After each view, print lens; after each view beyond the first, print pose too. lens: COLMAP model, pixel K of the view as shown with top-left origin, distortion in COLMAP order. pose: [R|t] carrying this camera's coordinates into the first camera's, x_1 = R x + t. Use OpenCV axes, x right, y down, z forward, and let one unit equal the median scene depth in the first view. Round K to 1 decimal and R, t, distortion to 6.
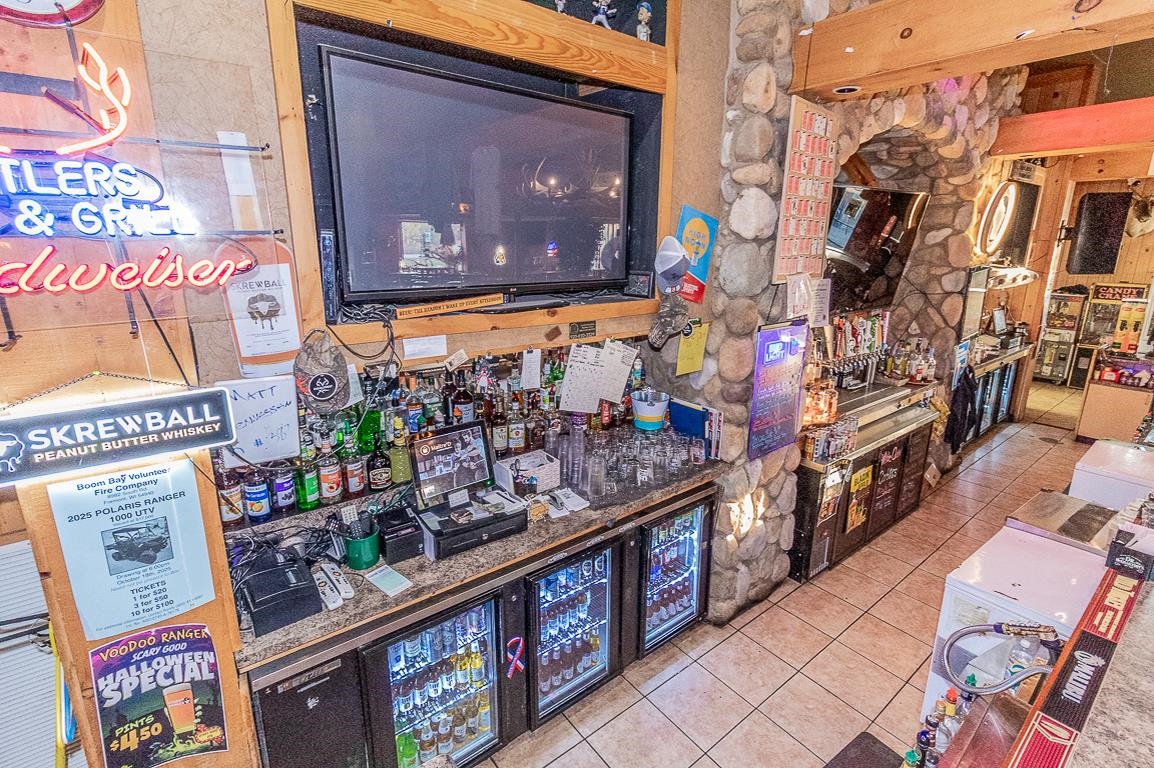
lens RADIAL K [[536.1, 0, 588.1], [0, 536.1, 369.9], [0, 0, 1]] dist [0.002270, 0.000261]
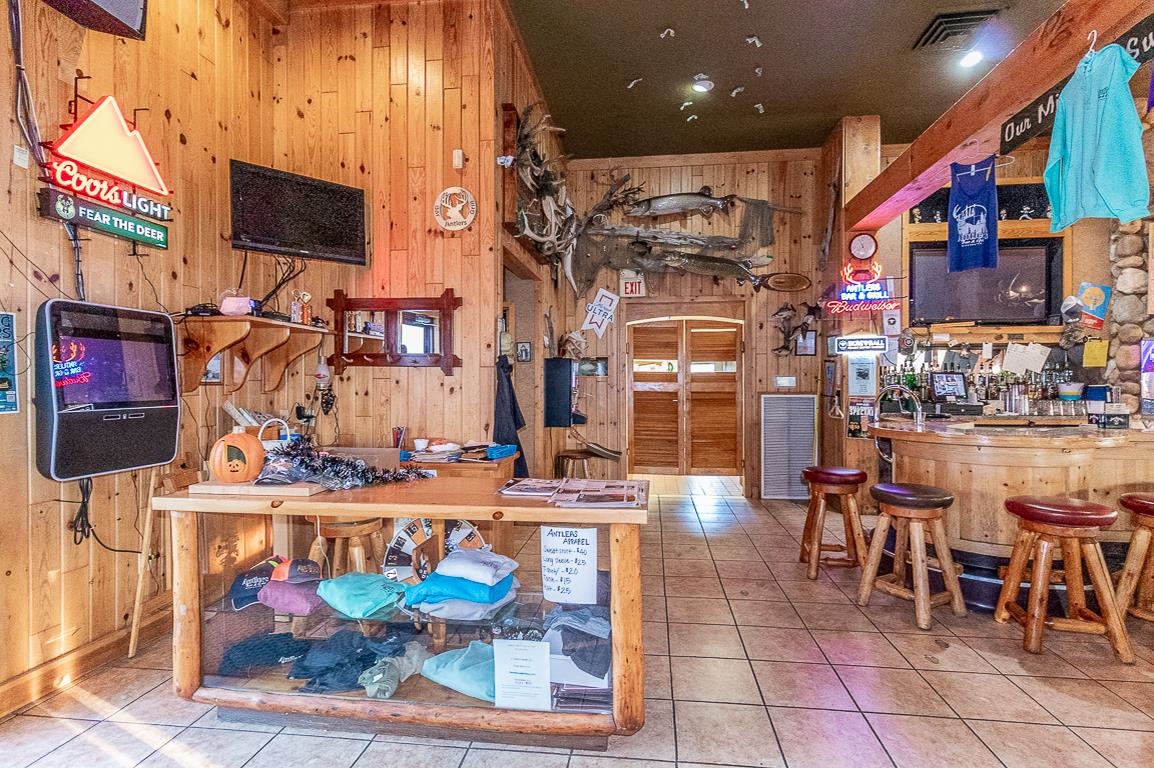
lens RADIAL K [[547.1, 0, 585.4], [0, 547.1, 386.4], [0, 0, 1]] dist [0.000681, 0.000602]
pose [[0.703177, -0.008160, -0.710968, 0.338069], [-0.158417, 0.973001, -0.167849, 0.769061], [0.693143, 0.230657, 0.682899, -1.737685]]
